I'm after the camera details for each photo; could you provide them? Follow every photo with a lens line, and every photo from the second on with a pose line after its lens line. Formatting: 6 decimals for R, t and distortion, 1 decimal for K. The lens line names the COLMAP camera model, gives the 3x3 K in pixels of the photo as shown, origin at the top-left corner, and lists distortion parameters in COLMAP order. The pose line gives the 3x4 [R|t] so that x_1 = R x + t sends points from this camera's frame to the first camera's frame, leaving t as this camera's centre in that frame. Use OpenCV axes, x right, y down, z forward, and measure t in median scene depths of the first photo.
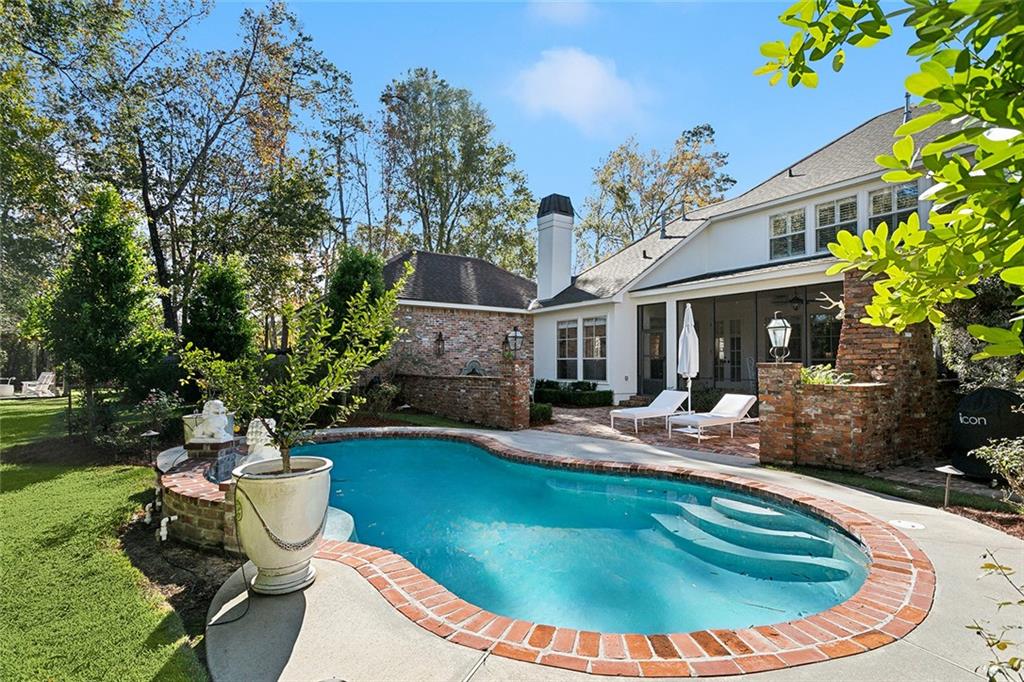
lens RADIAL K [[501.9, 0, 515.3], [0, 501.9, 354.5], [0, 0, 1]] dist [-0.000210, 0.000850]
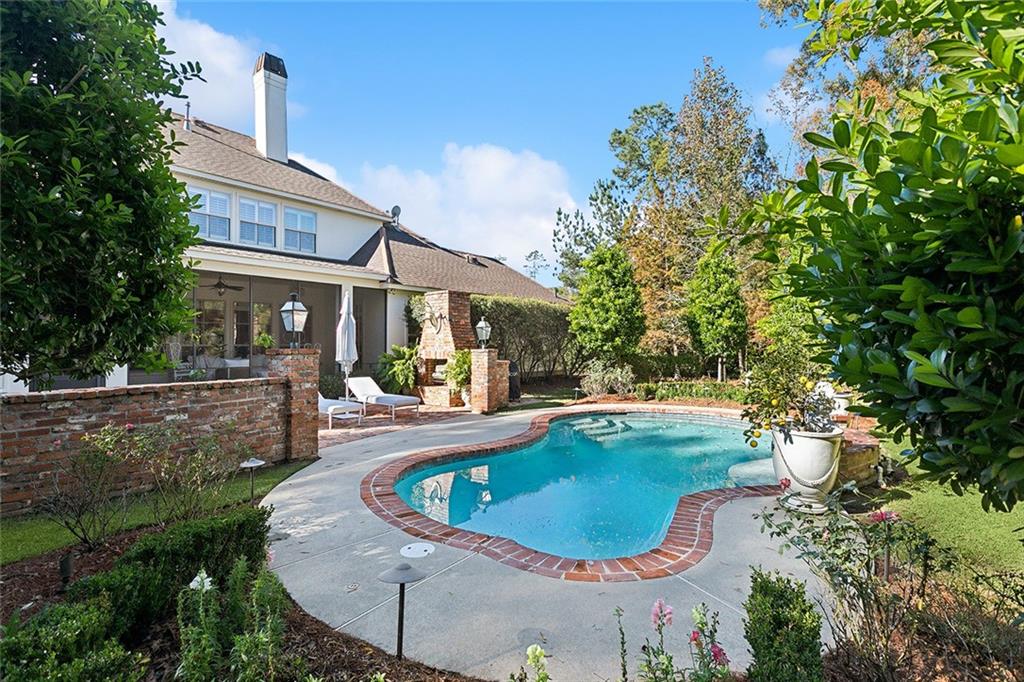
lens RADIAL K [[492.4, 0, 512.0], [0, 492.4, 341.0], [0, 0, 1]] dist [0.002353, 0.001026]
pose [[-0.287524, 0.007781, 0.957742, -0.468778], [-0.014696, 0.999813, -0.012535, 0.004268], [-0.957661, -0.017679, -0.287356, 0.643542]]
